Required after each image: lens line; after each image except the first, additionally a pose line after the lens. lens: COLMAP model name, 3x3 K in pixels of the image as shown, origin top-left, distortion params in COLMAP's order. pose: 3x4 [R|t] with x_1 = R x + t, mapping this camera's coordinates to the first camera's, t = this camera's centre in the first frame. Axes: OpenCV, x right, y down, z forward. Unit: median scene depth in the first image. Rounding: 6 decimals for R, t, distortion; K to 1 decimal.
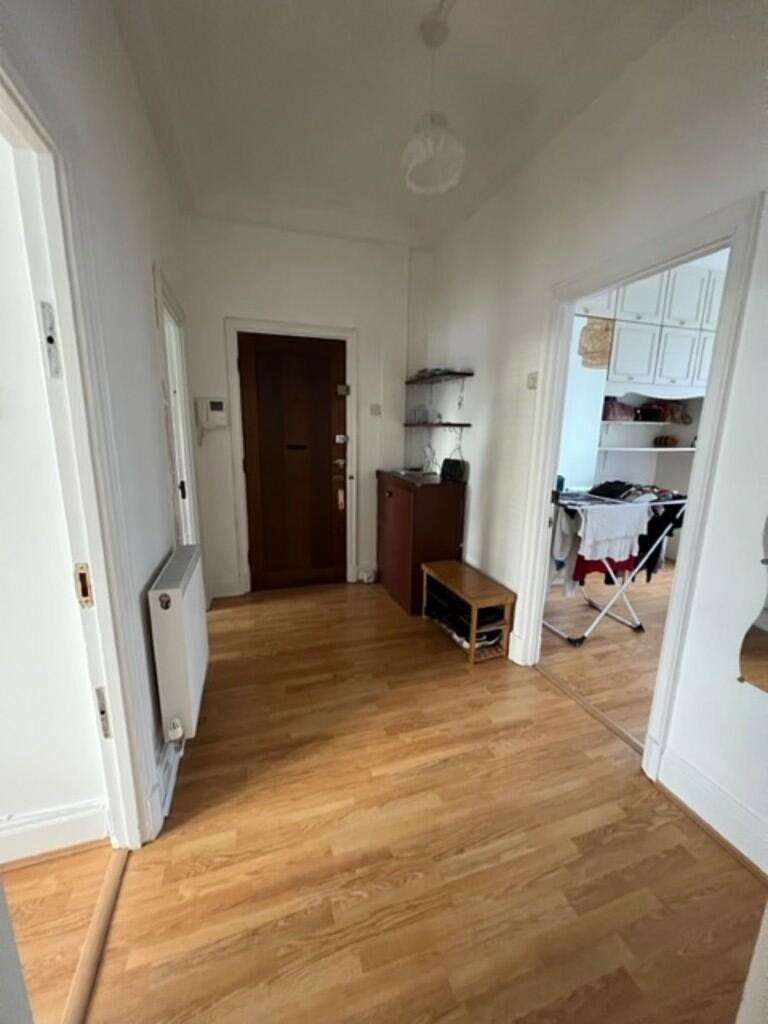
lens RADIAL K [[393.8, 0, 380.7], [0, 393.8, 505.8], [0, 0, 1]] dist [-0.000166, 0.000070]
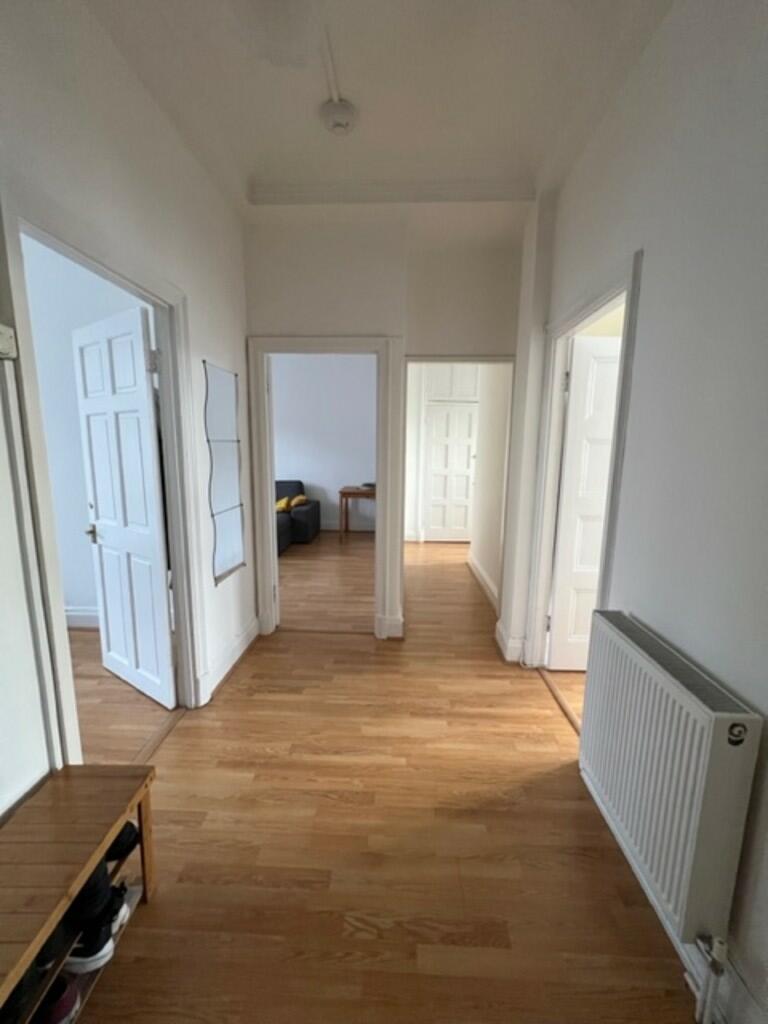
lens RADIAL K [[413.4, 0, 385.2], [0, 413.4, 509.3], [0, 0, 1]] dist [-0.001201, 0.000829]
pose [[-0.939867, -0.076071, 0.332961, -0.294876], [0.042436, 0.941317, 0.334846, -0.362841], [-0.338894, 0.328841, -0.881484, 1.781402]]
